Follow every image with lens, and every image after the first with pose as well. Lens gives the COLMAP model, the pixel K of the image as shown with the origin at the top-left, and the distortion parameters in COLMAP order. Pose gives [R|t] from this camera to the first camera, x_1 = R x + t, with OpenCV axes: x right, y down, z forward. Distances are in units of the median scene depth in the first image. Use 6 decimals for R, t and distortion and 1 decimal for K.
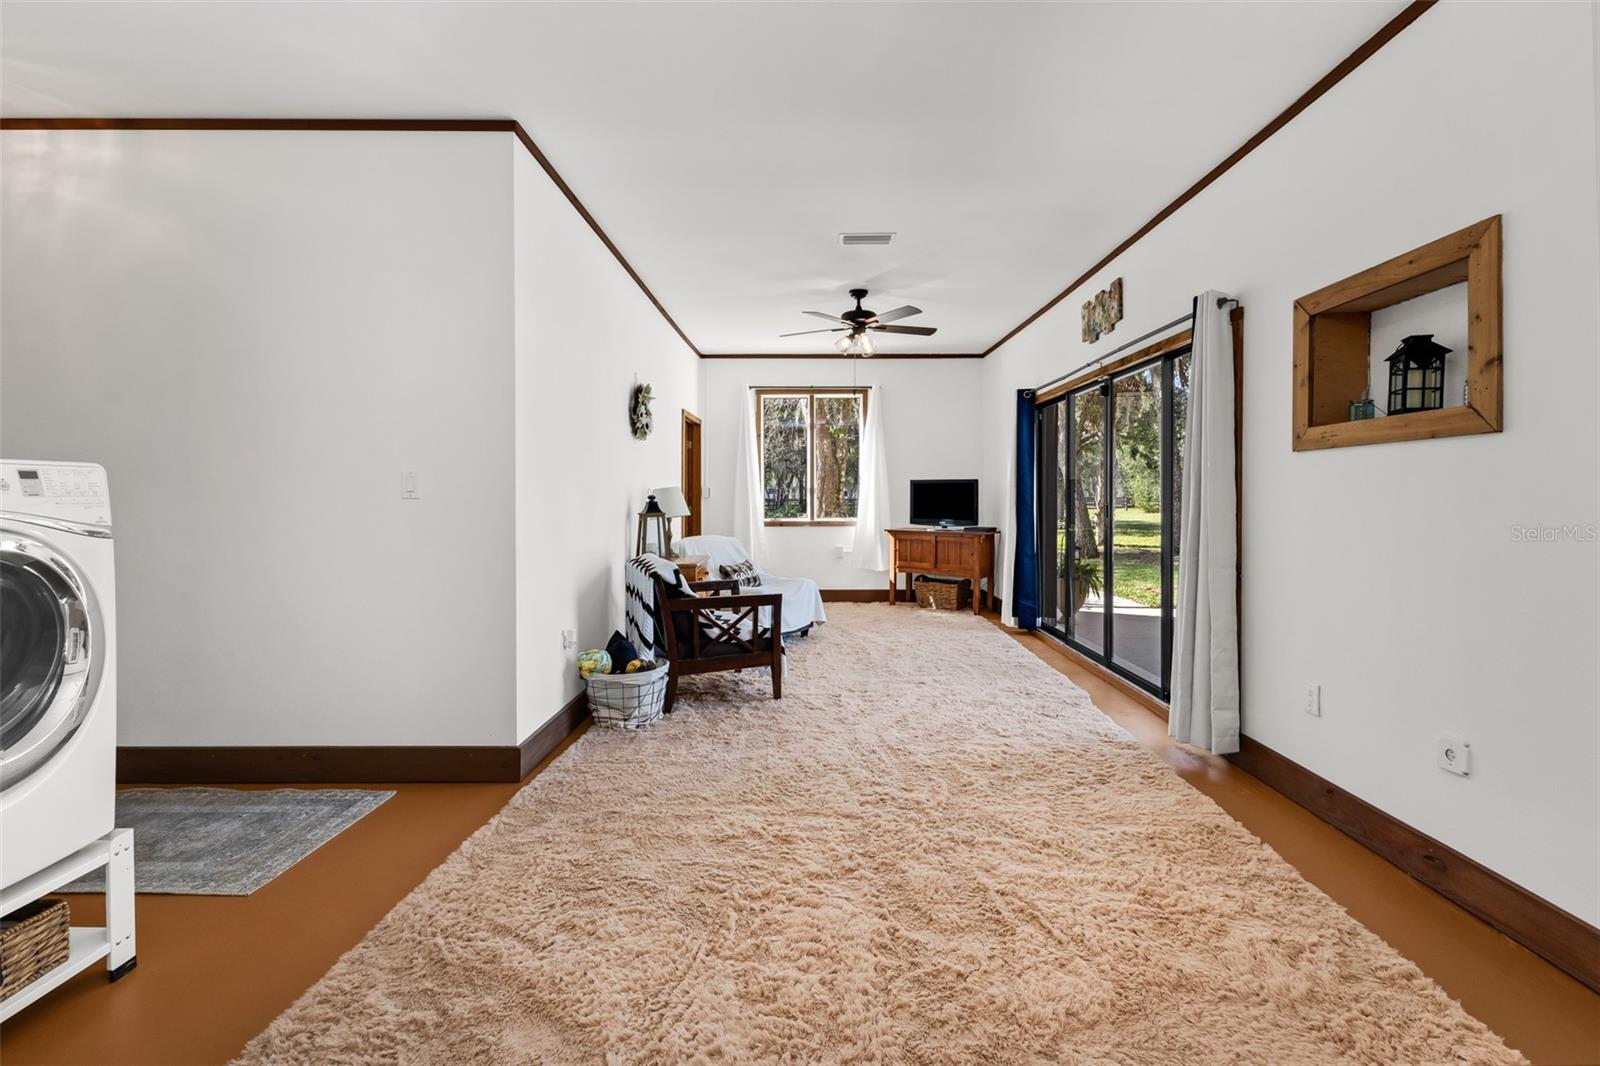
lens RADIAL K [[701.3, 0, 800.6], [0, 701.3, 522.4], [0, 0, 1]] dist [0.013698, -0.001103]
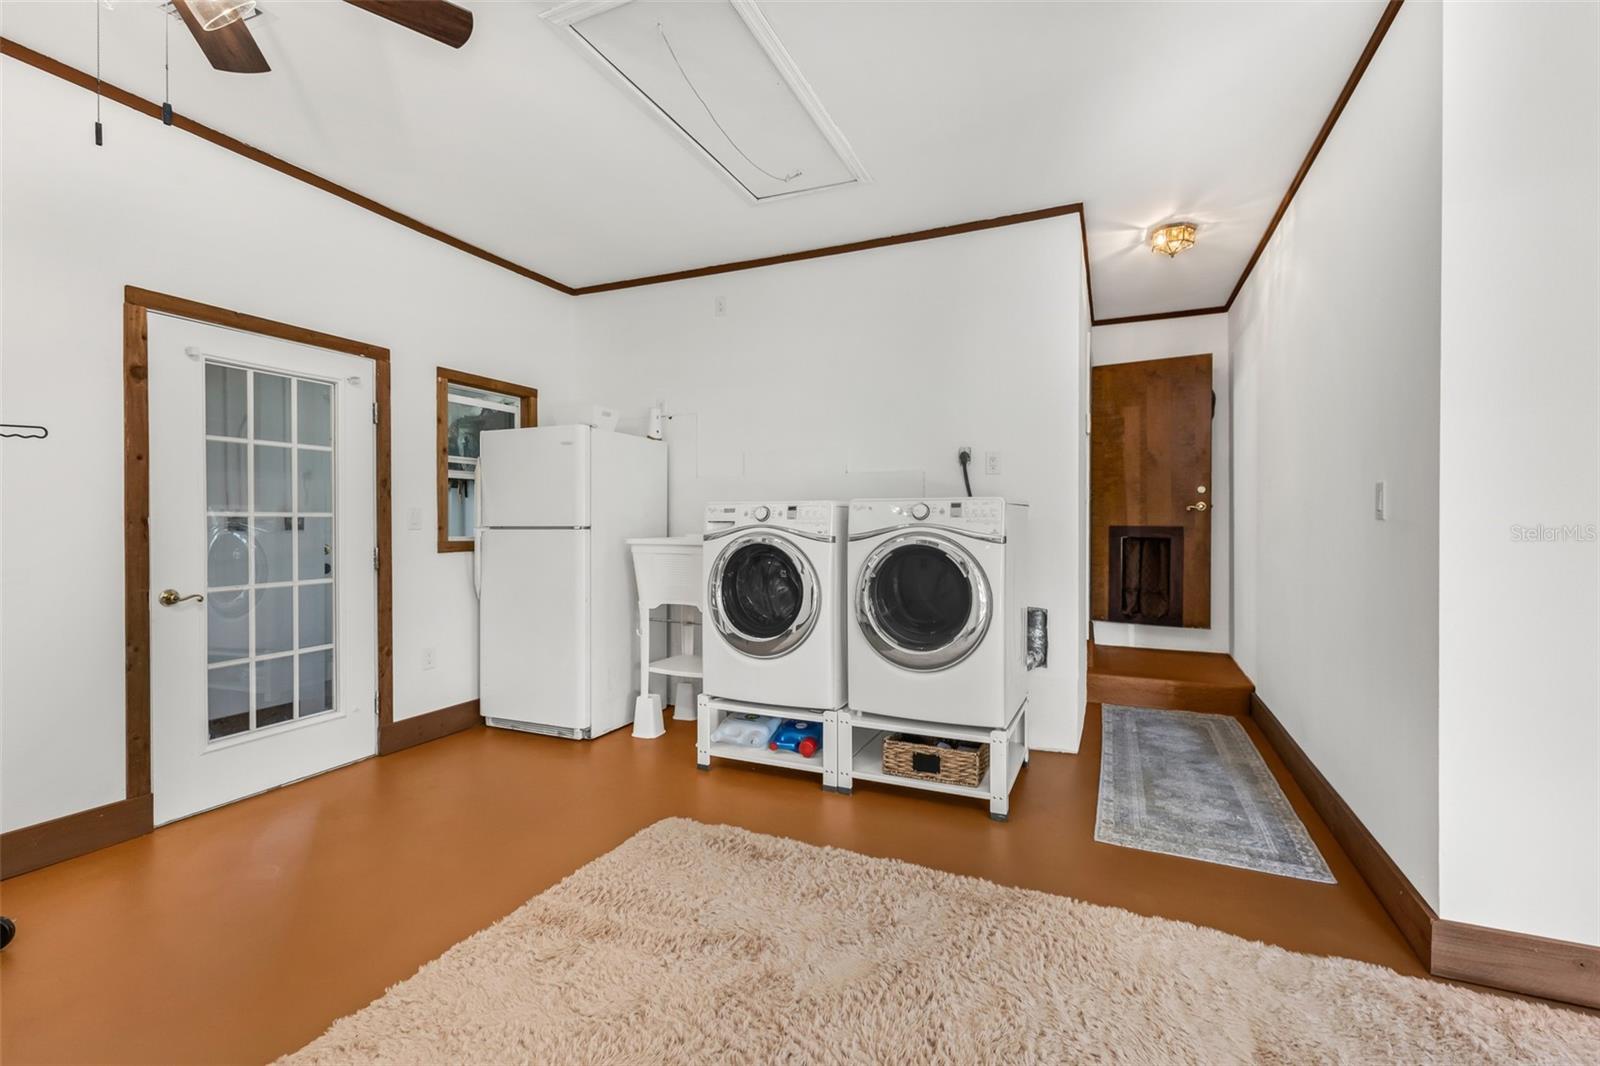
lens RADIAL K [[701.3, 0, 802.2], [0, 701.3, 524.9], [0, 0, 1]] dist [0.013698, -0.001103]
pose [[-0.392082, 0.008955, -0.919887, 0.445074], [-0.028122, 0.999369, 0.021715, -0.027286], [0.919500, 0.034383, -0.391582, 0.822602]]
